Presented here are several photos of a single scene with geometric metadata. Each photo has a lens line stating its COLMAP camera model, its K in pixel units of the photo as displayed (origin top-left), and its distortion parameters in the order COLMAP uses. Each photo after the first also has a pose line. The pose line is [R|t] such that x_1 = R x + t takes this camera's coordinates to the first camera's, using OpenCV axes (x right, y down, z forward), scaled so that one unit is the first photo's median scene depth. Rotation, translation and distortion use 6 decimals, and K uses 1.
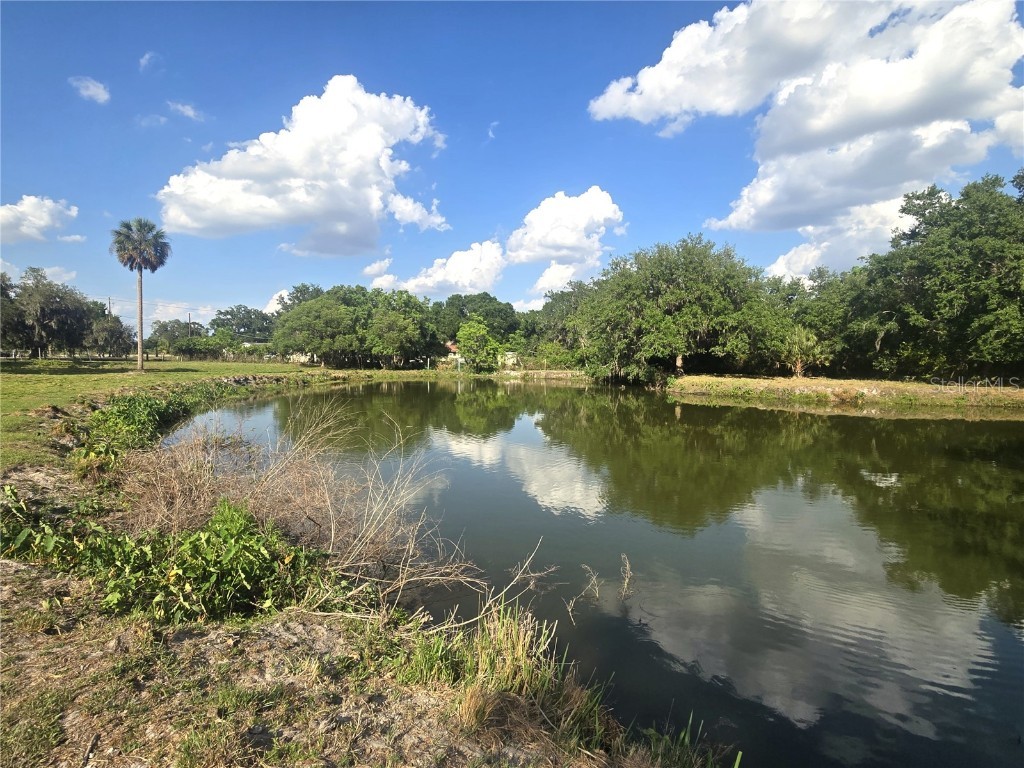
lens RADIAL K [[516.1, 0, 506.6], [0, 516.1, 388.1], [0, 0, 1]] dist [-0.006693, 0.000639]
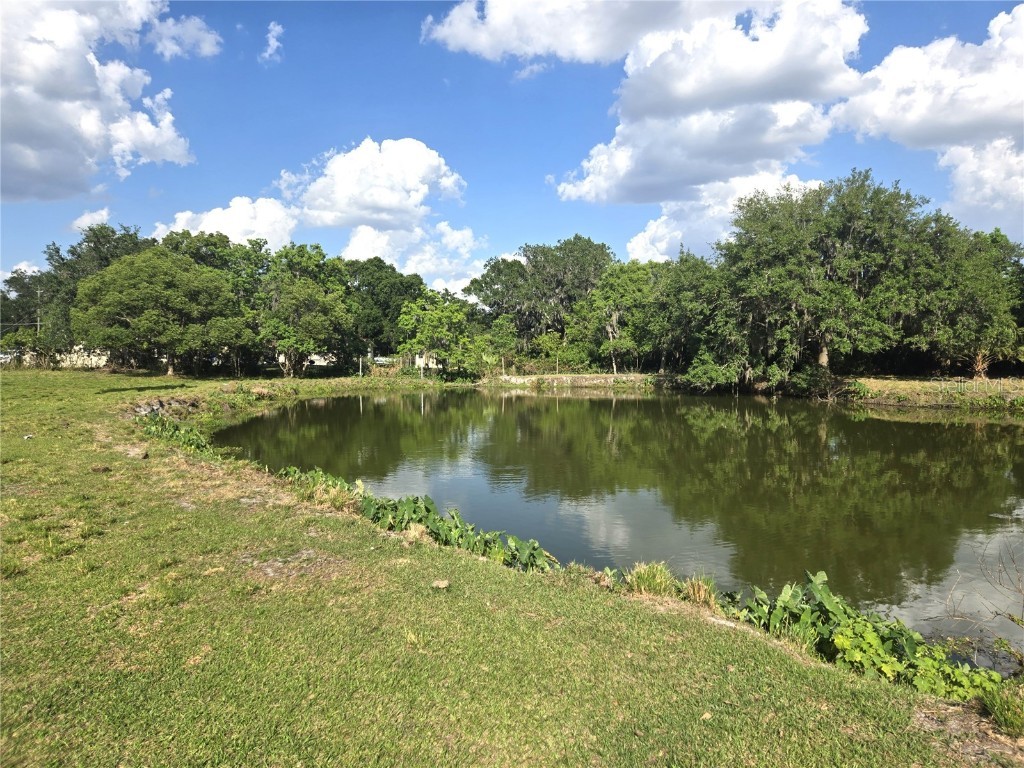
lens RADIAL K [[660.9, 0, 521.3], [0, 660.9, 378.6], [0, 0, 1]] dist [0.048102, -0.049384]
pose [[0.947210, -0.022062, 0.319854, -0.214305], [0.029324, 0.999410, -0.017906, -0.013400], [-0.319270, 0.026340, 0.947298, 0.194808]]
